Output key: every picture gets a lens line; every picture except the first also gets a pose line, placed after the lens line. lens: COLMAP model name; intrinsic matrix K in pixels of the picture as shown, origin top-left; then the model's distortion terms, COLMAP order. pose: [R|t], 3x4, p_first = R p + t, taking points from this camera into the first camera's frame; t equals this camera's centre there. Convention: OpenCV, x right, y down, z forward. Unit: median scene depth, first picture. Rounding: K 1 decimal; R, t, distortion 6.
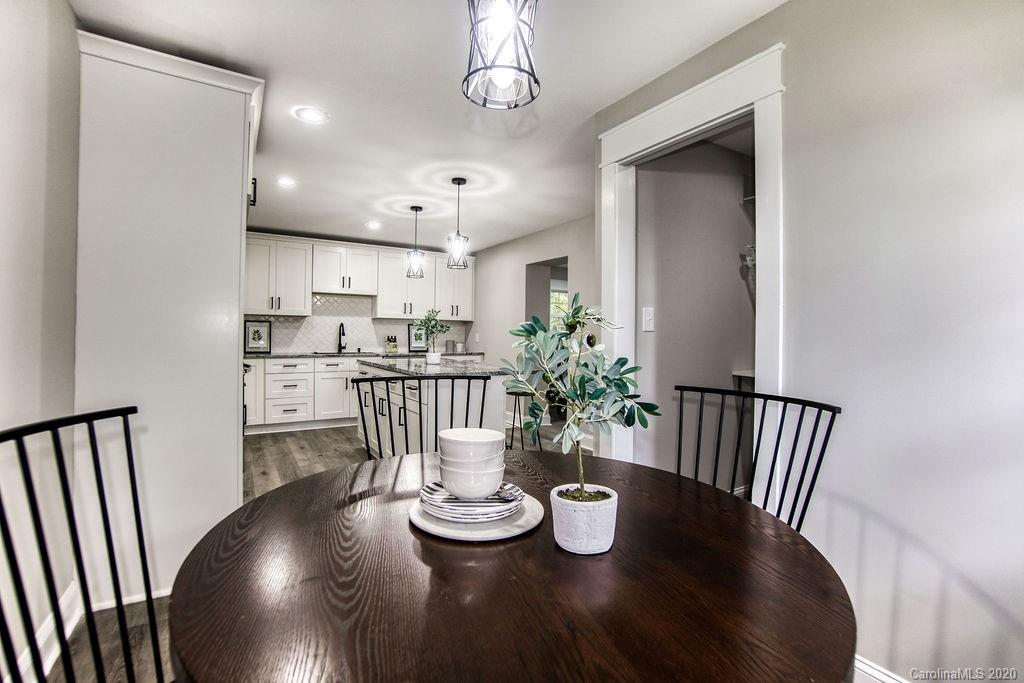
lens RADIAL K [[460.5, 0, 510.5], [0, 460.5, 341.2], [0, 0, 1]] dist [-0.040612, 0.008112]
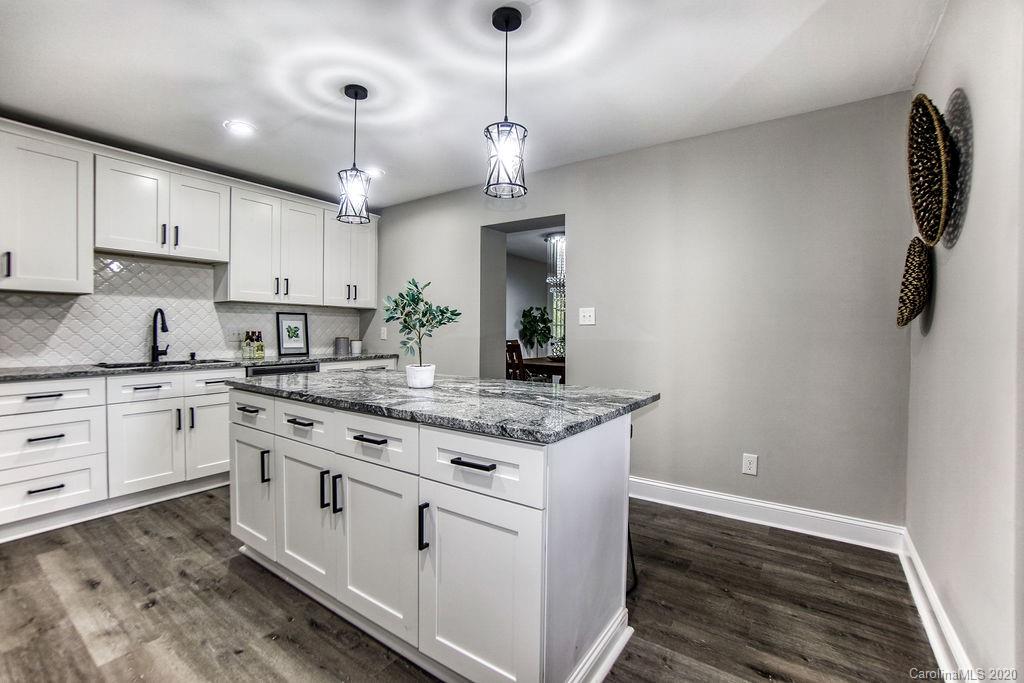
lens RADIAL K [[460.5, 0, 517.6], [0, 460.5, 338.9], [0, 0, 1]] dist [-0.040612, 0.008112]
pose [[0.922391, -0.012013, 0.386071, -0.176532], [0.007666, 0.999889, 0.012797, -0.006824], [-0.386182, -0.008844, 0.922380, 0.327227]]
